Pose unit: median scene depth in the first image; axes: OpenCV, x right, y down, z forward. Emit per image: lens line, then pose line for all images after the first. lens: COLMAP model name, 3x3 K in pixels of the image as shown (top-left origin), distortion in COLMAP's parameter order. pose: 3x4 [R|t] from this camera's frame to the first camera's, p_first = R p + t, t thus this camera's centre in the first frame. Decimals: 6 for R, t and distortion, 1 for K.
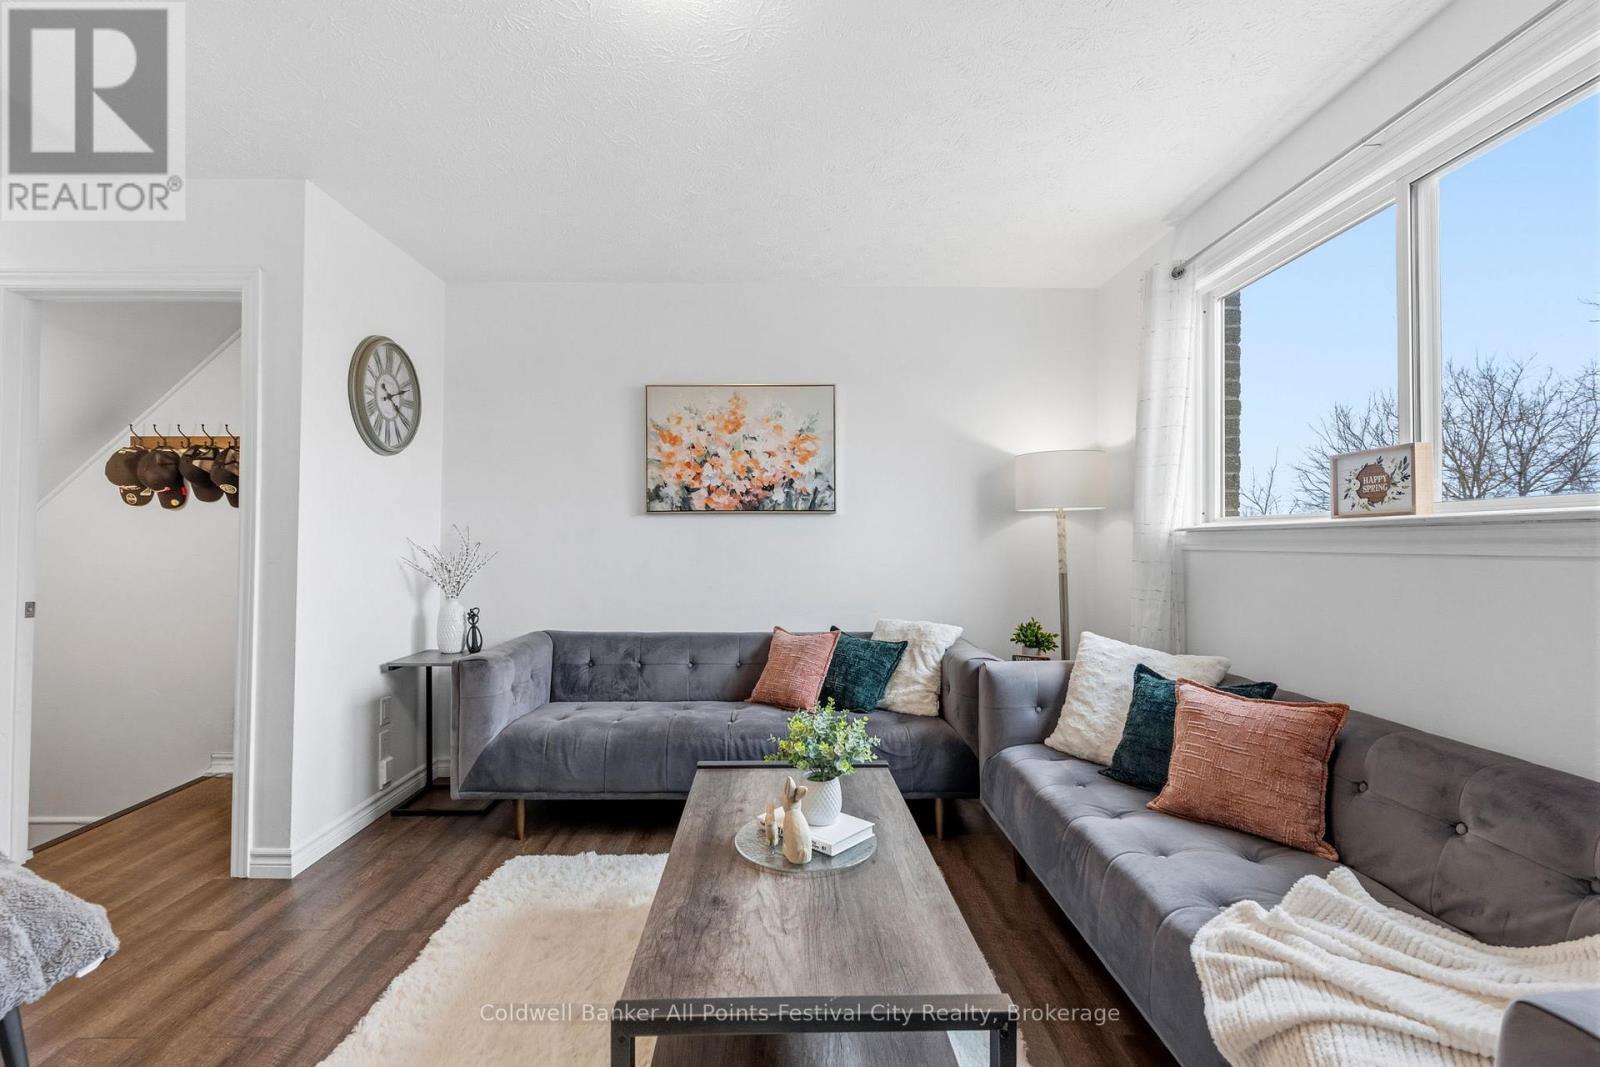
lens RADIAL K [[717.0, 0, 788.6], [0, 717.0, 527.5], [0, 0, 1]] dist [-0.011580, 0.009730]
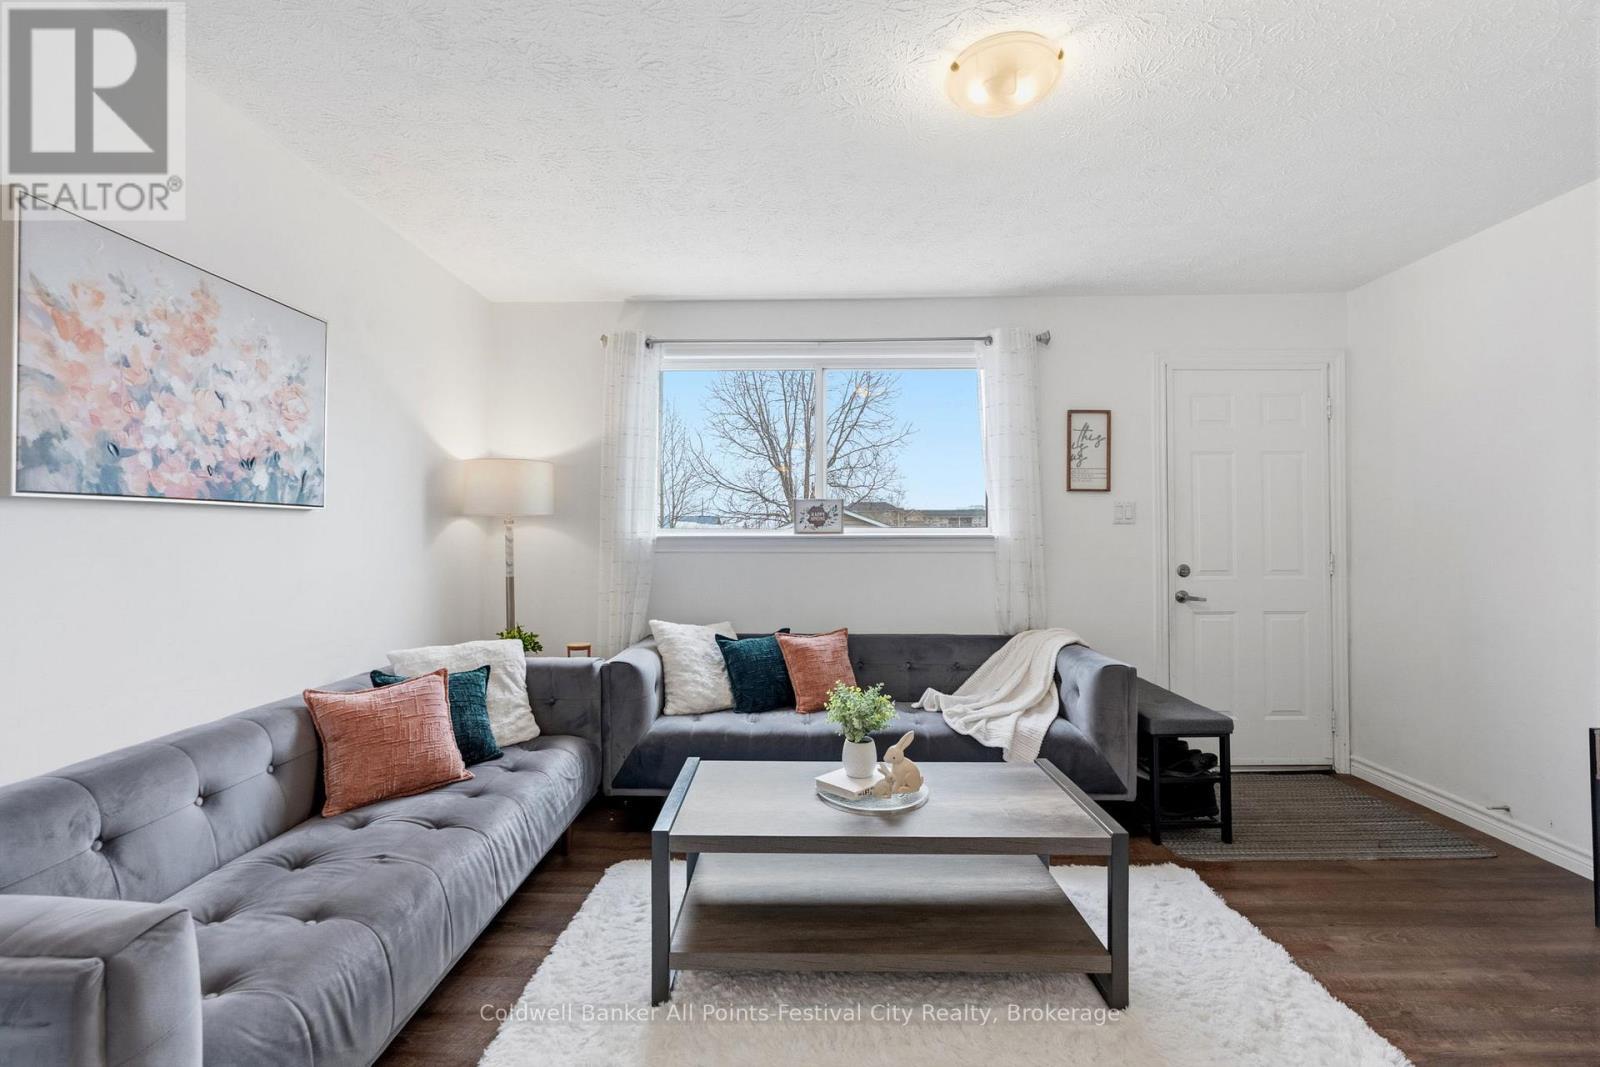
lens RADIAL K [[717.0, 0, 788.6], [0, 717.0, 527.5], [0, 0, 1]] dist [-0.011580, 0.009730]
pose [[0.027685, 0.008652, 0.999579, -0.602577], [-0.020946, 0.999748, -0.008073, -0.007210], [-0.999397, -0.020714, 0.027859, 0.537947]]
